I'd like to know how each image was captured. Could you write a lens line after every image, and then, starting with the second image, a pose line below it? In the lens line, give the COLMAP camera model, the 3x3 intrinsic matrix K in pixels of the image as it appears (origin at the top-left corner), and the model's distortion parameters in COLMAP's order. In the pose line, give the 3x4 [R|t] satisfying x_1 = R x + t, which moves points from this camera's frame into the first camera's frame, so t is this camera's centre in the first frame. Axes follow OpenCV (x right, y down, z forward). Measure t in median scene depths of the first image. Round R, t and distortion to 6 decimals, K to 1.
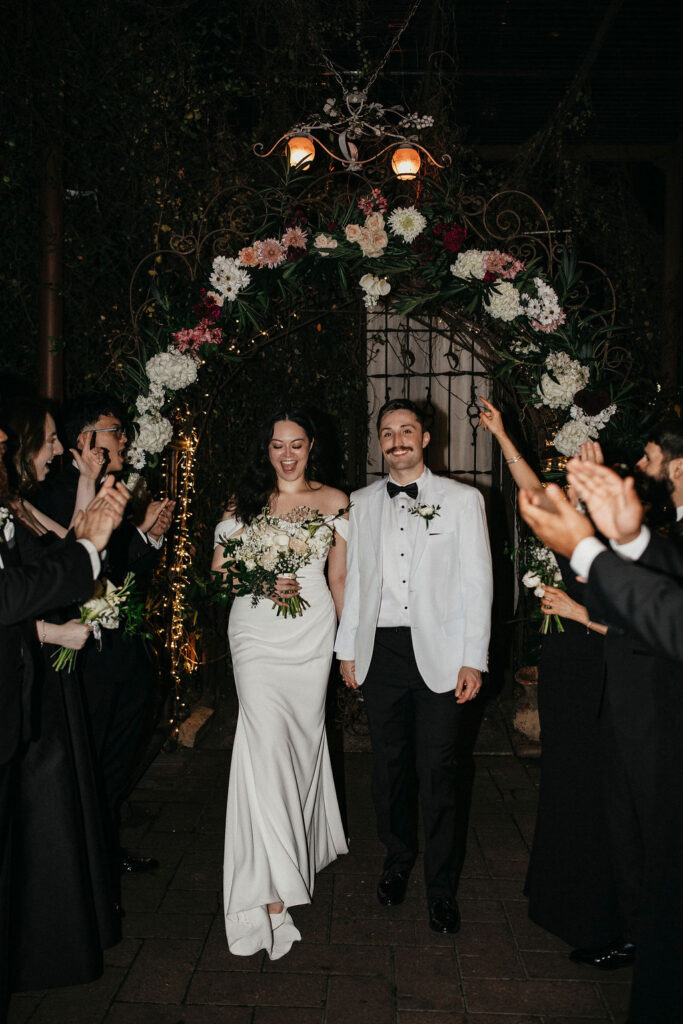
lens RADIAL K [[967.5, 0, 341.5], [0, 967.5, 512.0], [0, 0, 1]] dist [-0.008021, -0.024640]
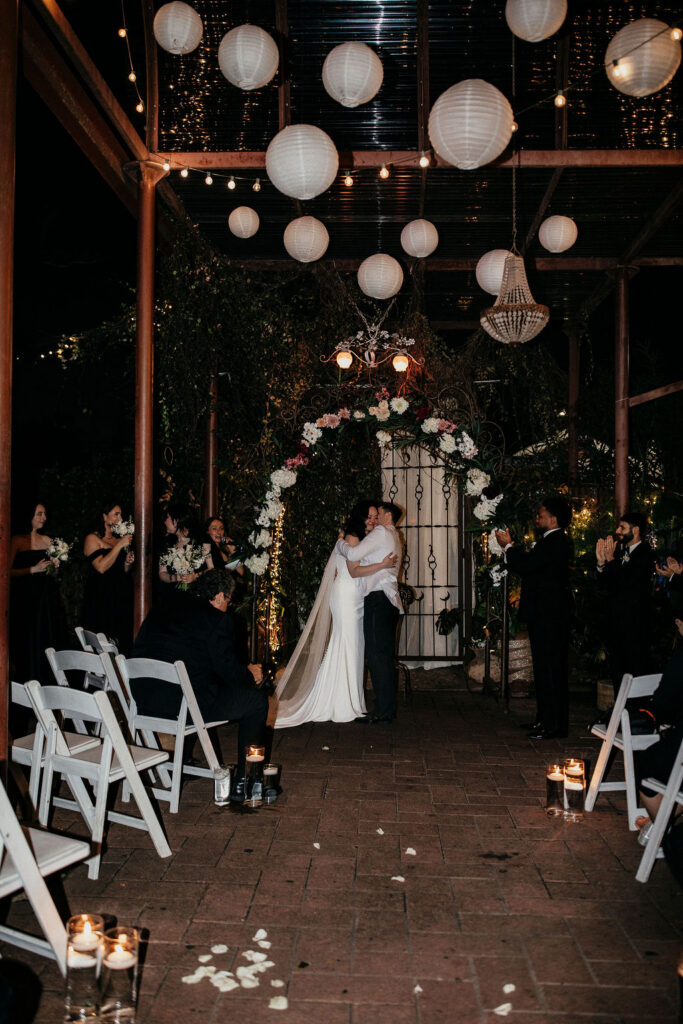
lens RADIAL K [[967.5, 0, 341.5], [0, 967.5, 512.0], [0, 0, 1]] dist [-0.008021, -0.024640]
pose [[0.999772, -0.006879, -0.020195, -0.013950], [0.005835, 0.998667, -0.051287, 0.028229], [0.020521, 0.051157, 0.998480, -1.015350]]
